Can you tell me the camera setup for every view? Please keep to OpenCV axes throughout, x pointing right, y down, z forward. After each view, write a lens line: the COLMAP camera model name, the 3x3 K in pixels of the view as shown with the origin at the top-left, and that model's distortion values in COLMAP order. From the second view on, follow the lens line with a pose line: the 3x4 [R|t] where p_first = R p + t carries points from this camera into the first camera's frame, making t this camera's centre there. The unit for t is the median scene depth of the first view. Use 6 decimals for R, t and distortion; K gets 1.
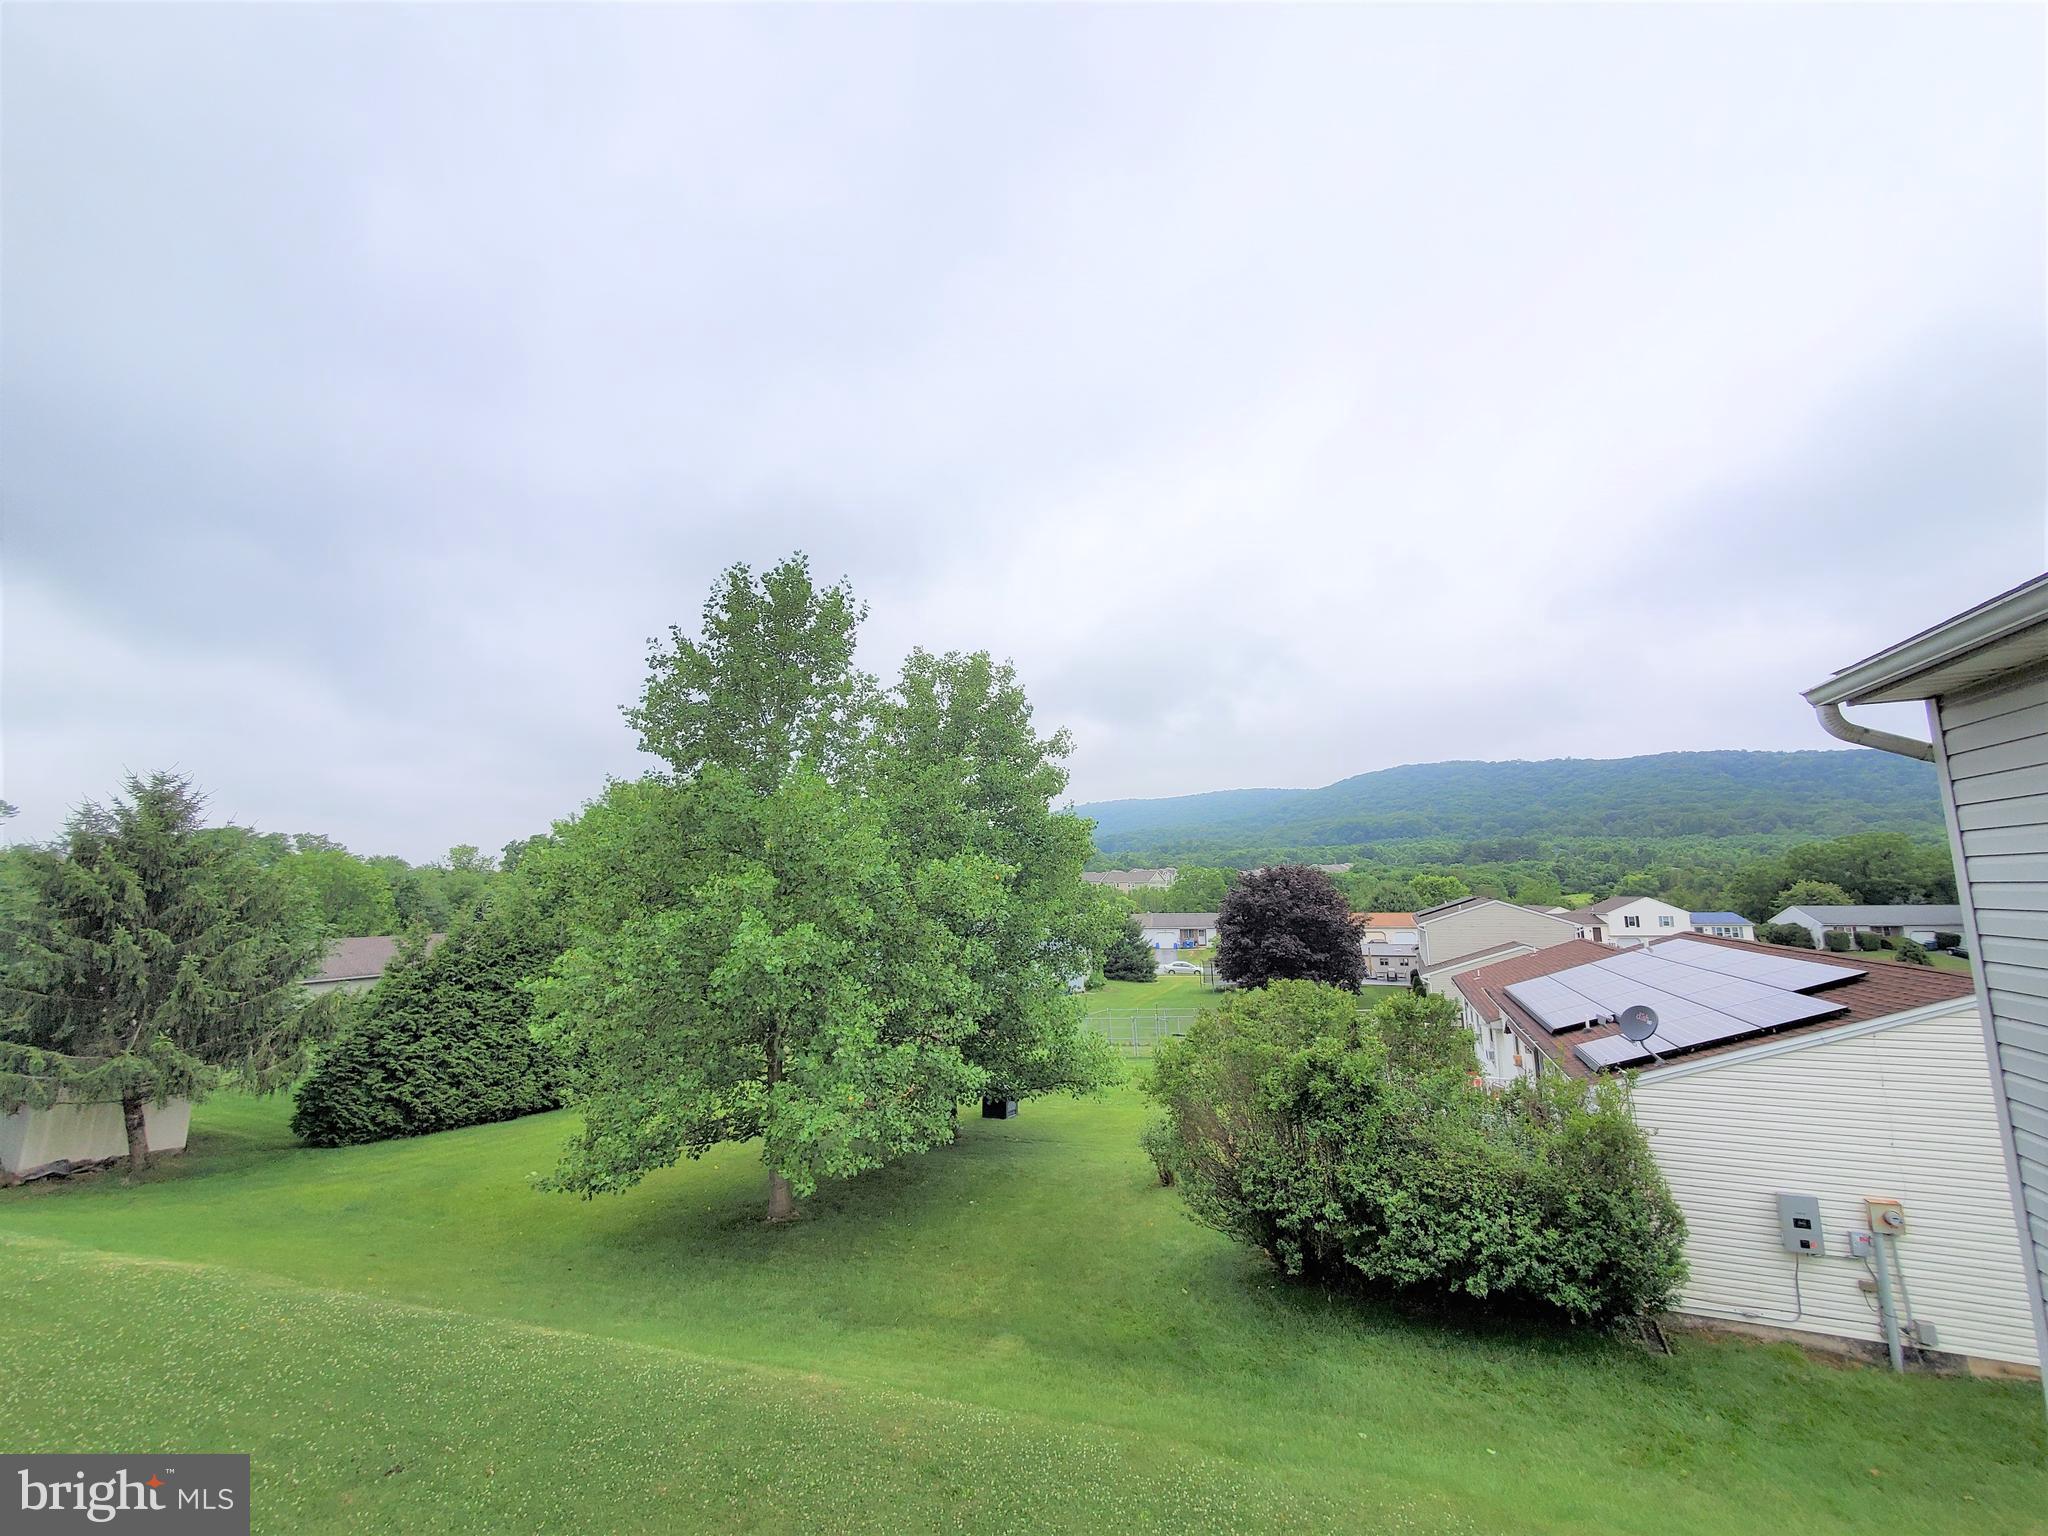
lens RADIAL K [[818.5, 0, 1028.2], [0, 818.5, 765.8], [0, 0, 1]] dist [0.001777, 0.000247]
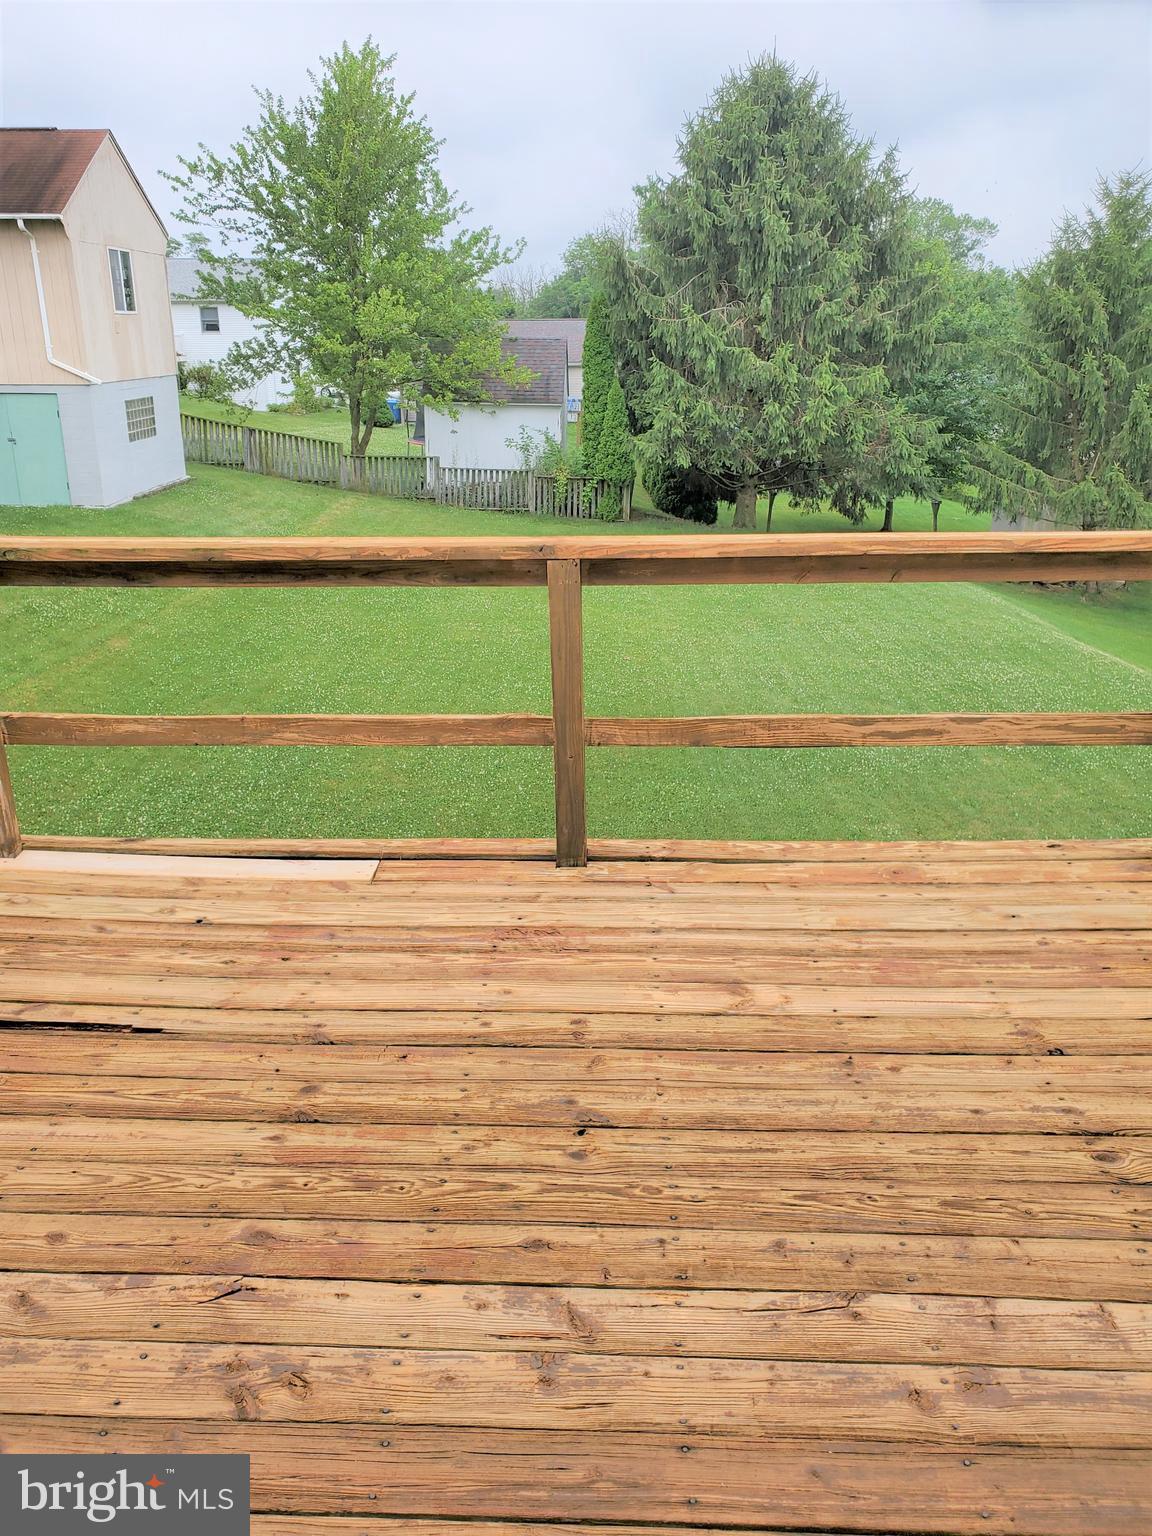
lens RADIAL K [[1158.8, 0, 578.2], [0, 1158.8, 768.4], [0, 0, 1]] dist [0.010116, 0.004453]
pose [[0.355538, 0.336880, -0.871840, 0.072559], [0.144349, 0.901804, 0.407324, -0.011583], [0.923448, -0.270668, 0.271997, -0.090248]]
